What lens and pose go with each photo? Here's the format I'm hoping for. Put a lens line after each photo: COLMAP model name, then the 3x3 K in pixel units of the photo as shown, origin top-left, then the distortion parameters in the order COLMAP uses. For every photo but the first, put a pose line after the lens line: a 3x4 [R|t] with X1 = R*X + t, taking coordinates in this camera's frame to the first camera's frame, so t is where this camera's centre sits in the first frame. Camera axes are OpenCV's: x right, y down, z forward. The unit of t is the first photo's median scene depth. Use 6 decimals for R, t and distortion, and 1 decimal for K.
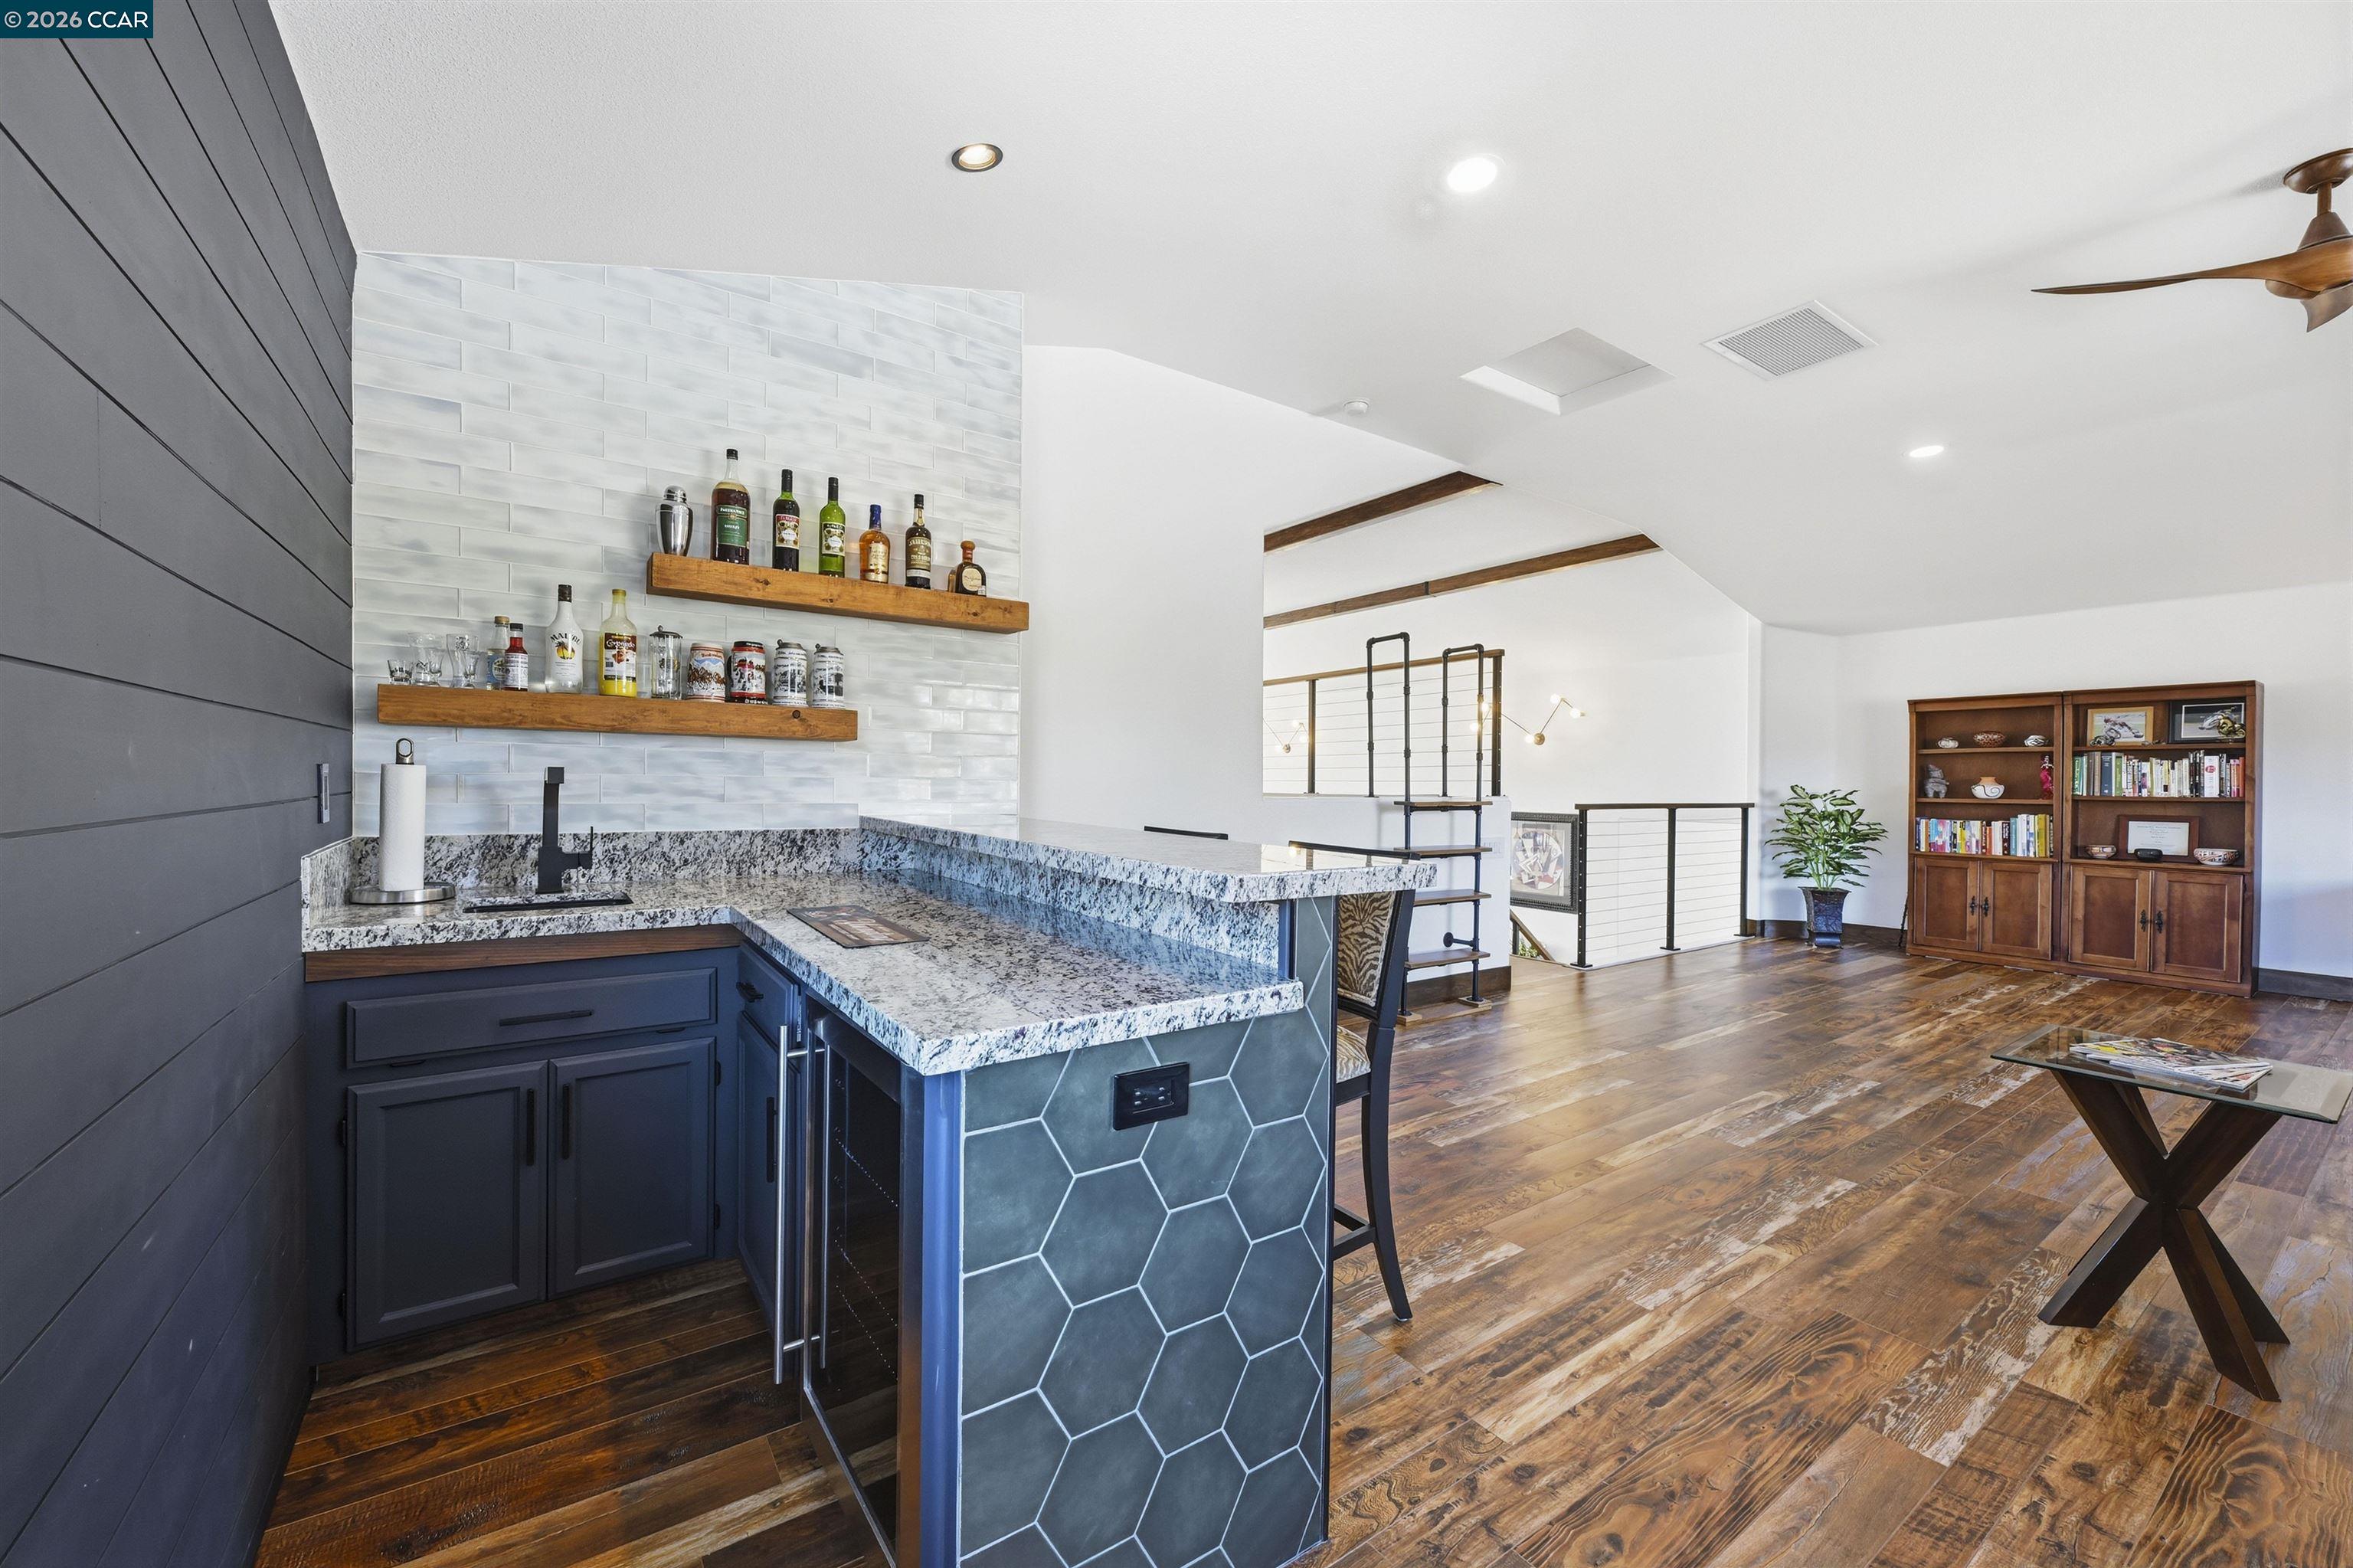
lens RADIAL K [[928.8, 0, 1181.9], [0, 928.8, 787.6], [0, 0, 1]] dist [-0.001068, 0.000620]
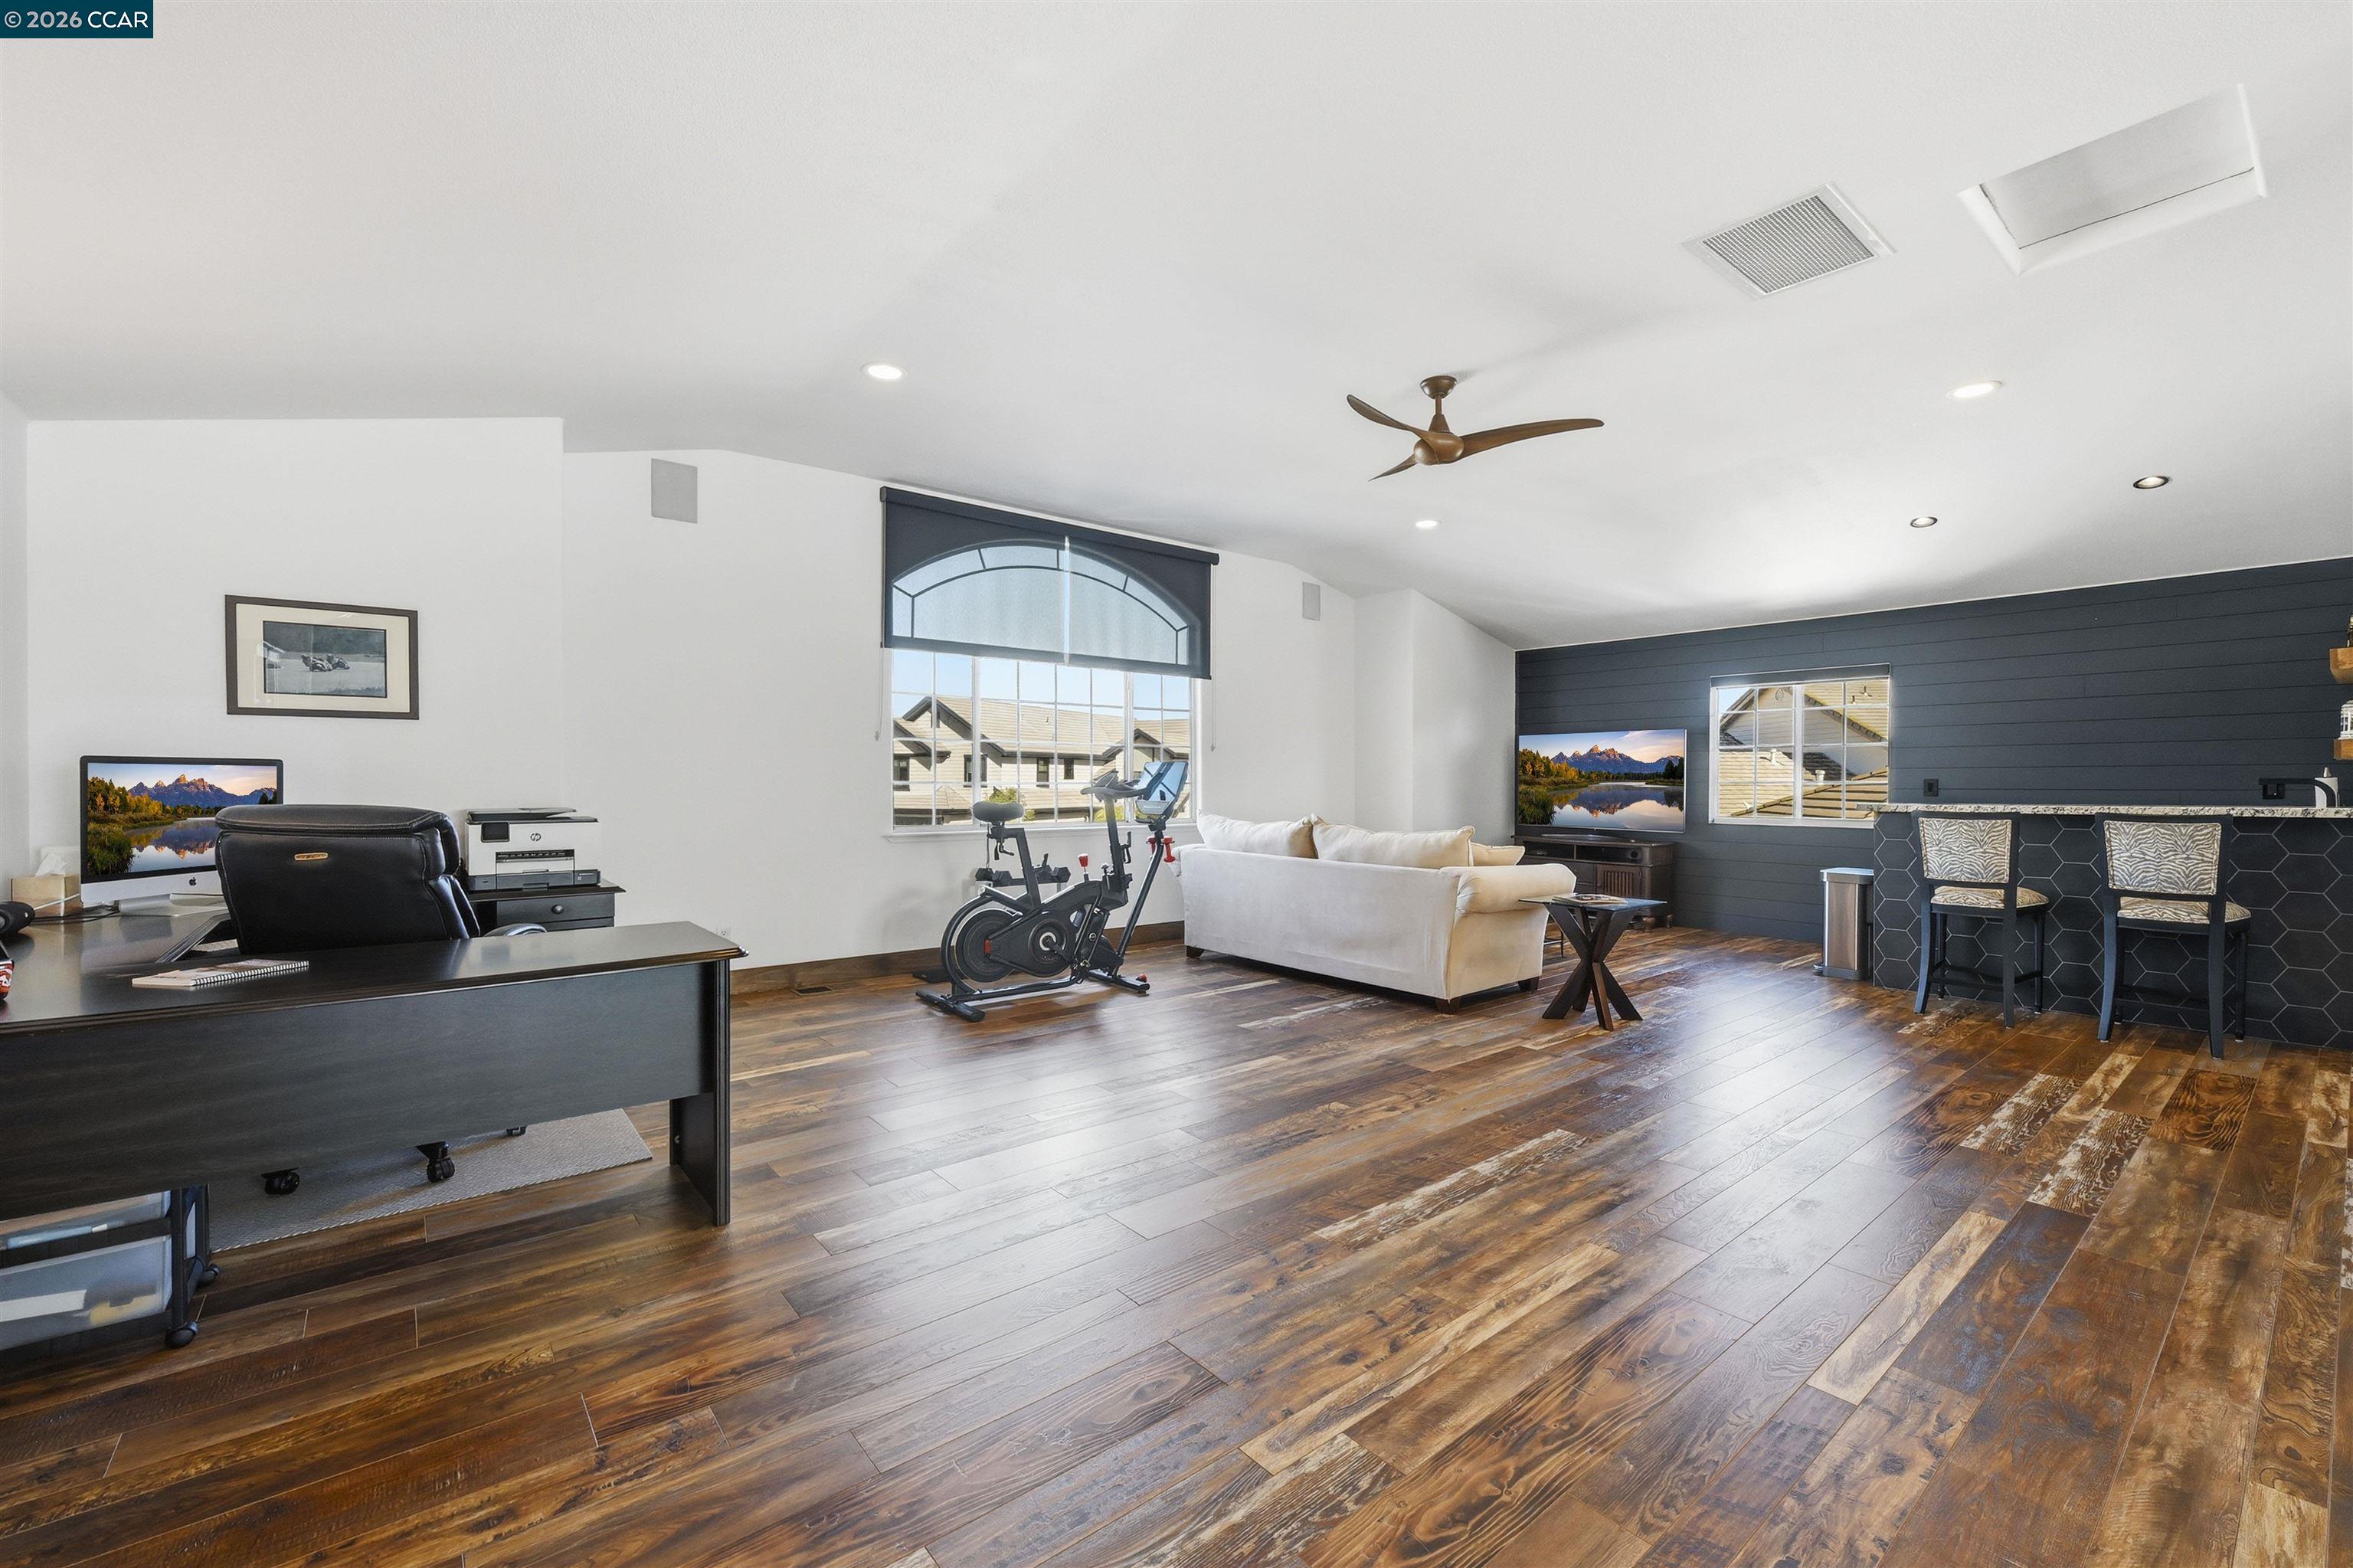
lens RADIAL K [[928.8, 0, 1155.6], [0, 928.8, 786.3], [0, 0, 1]] dist [-0.001068, 0.000620]
pose [[-0.999362, -0.009854, -0.034333, 0.846206], [-0.010300, 0.999865, 0.012841, 0.000302], [0.034202, 0.013186, -0.999328, 1.237088]]
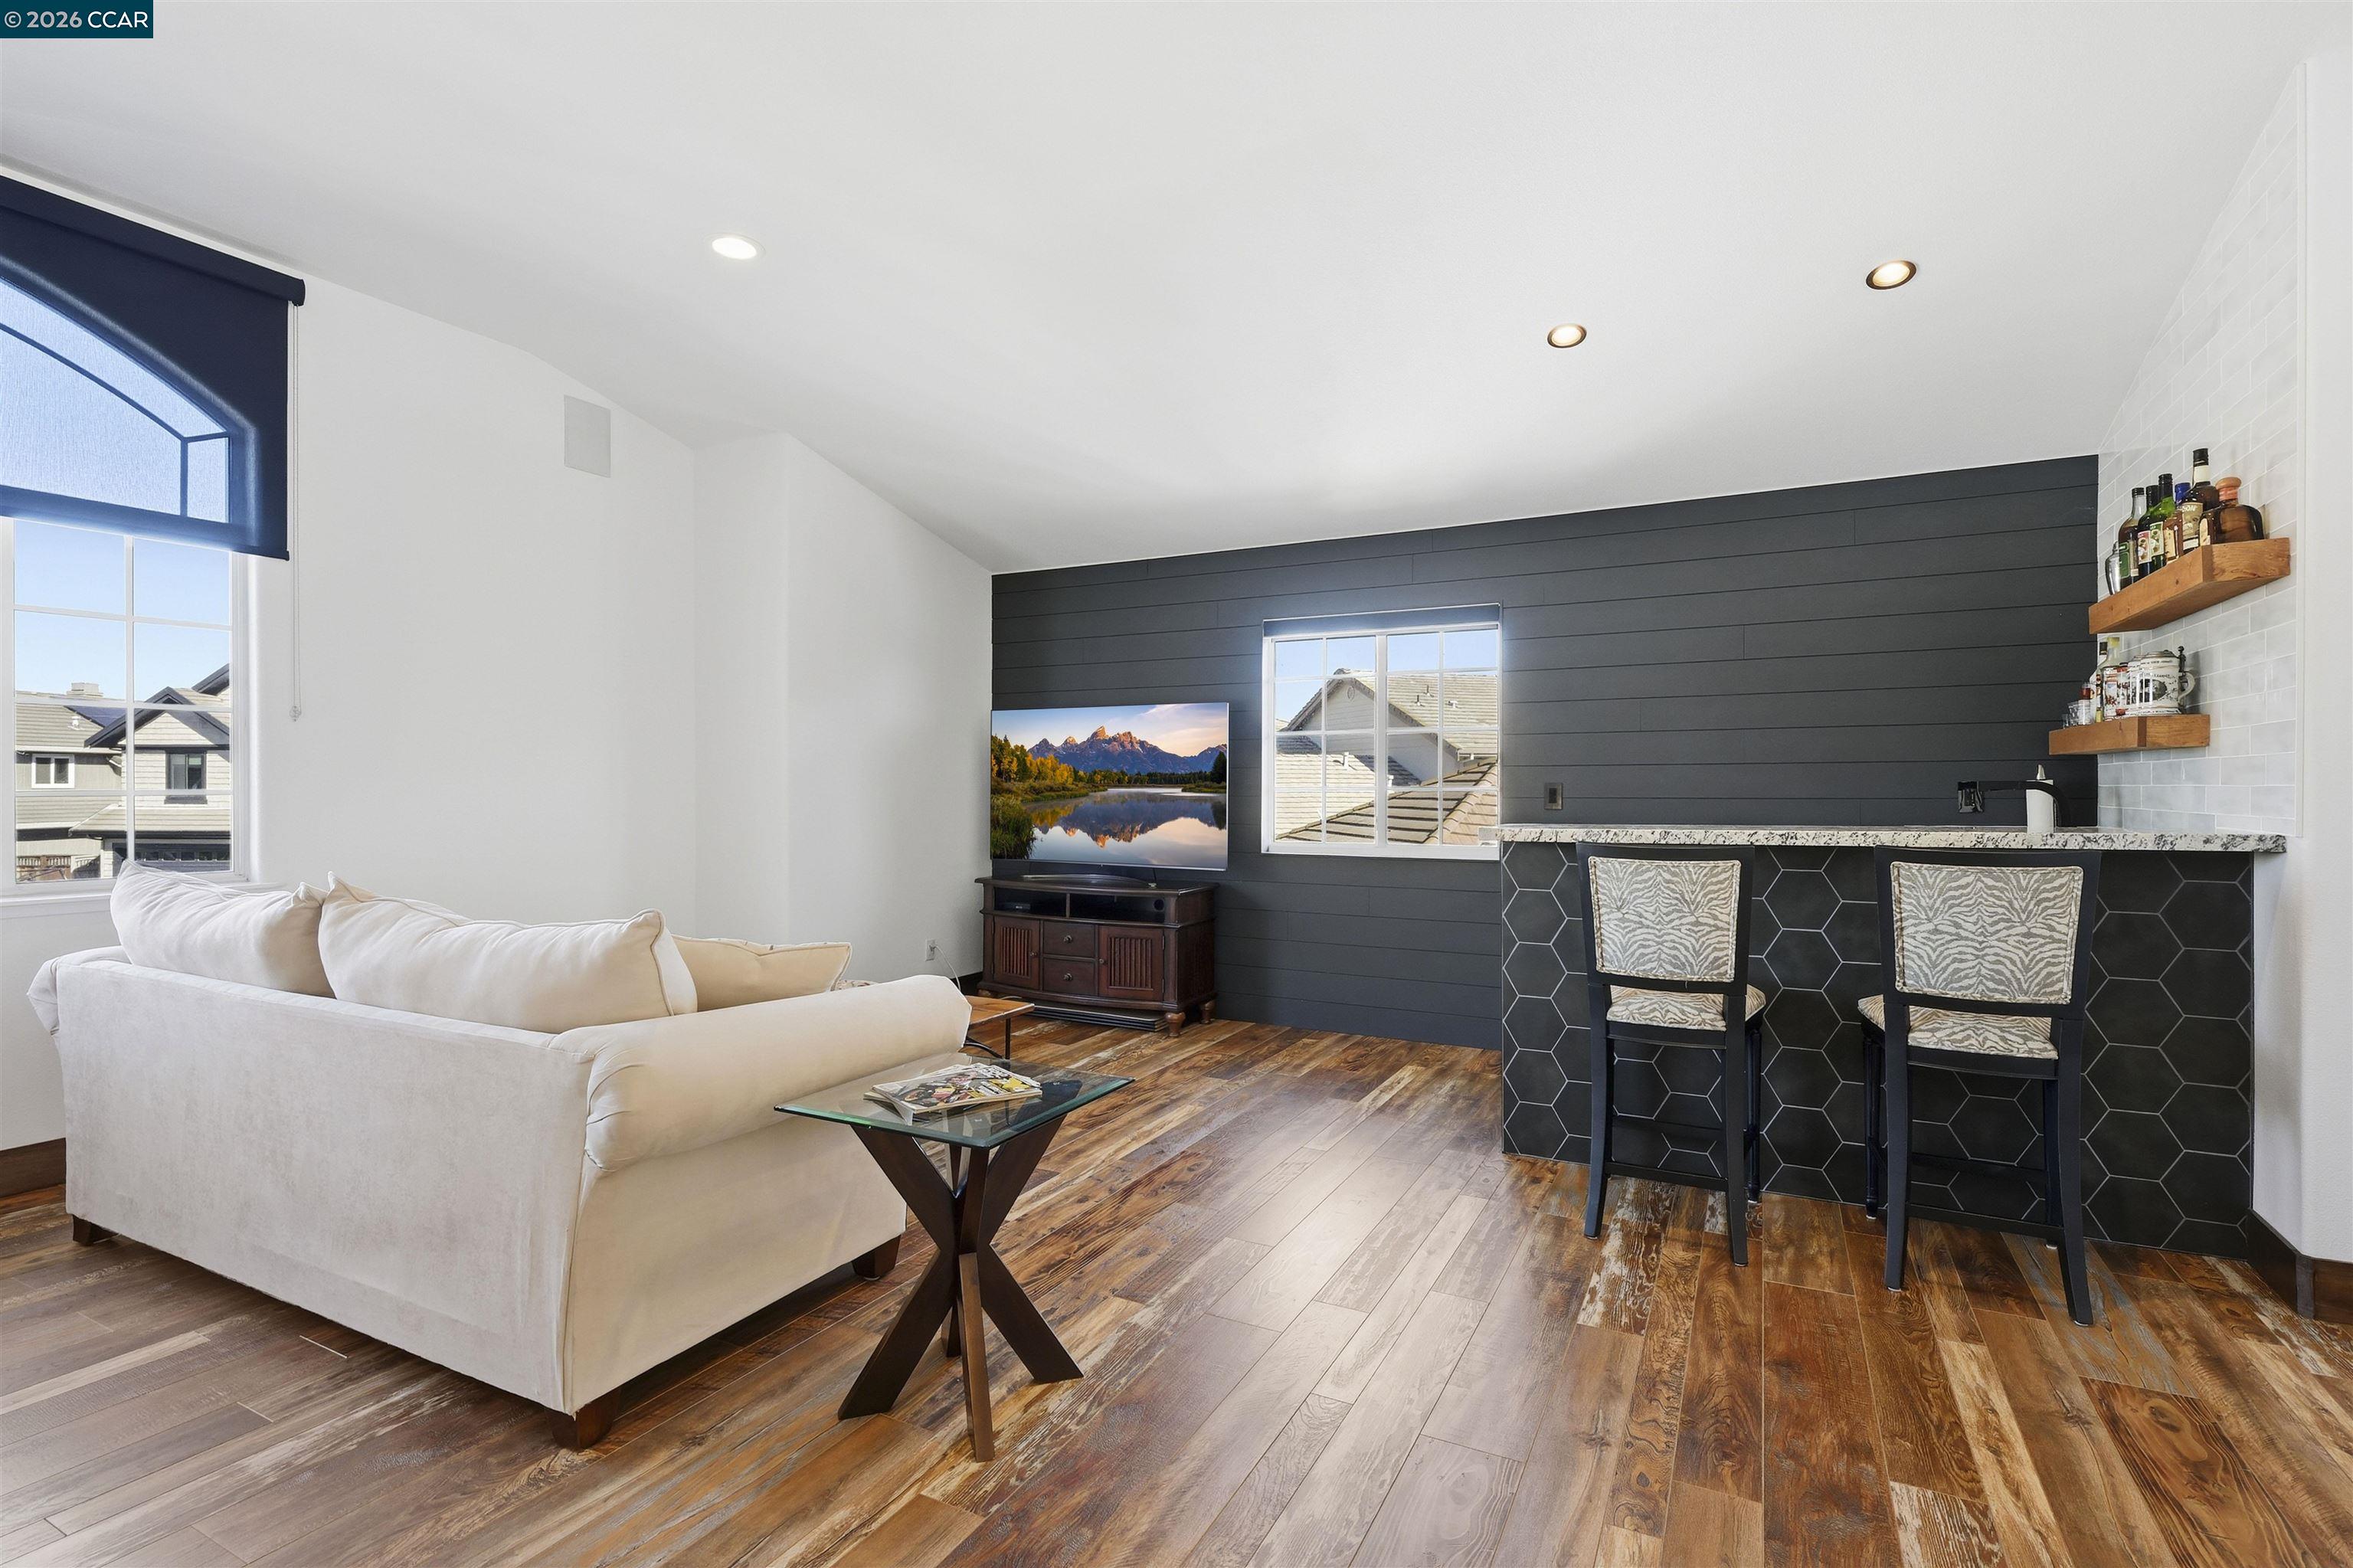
lens RADIAL K [[1136.9, 0, 1163.1], [0, 1136.9, 775.0], [0, 0, 1]] dist [0.004655, 0.000122]
pose [[-0.895404, -0.014191, -0.445029, 0.541583], [-0.011448, 0.999895, -0.008850, 0.001467], [0.445108, -0.002830, -0.895473, 0.808382]]
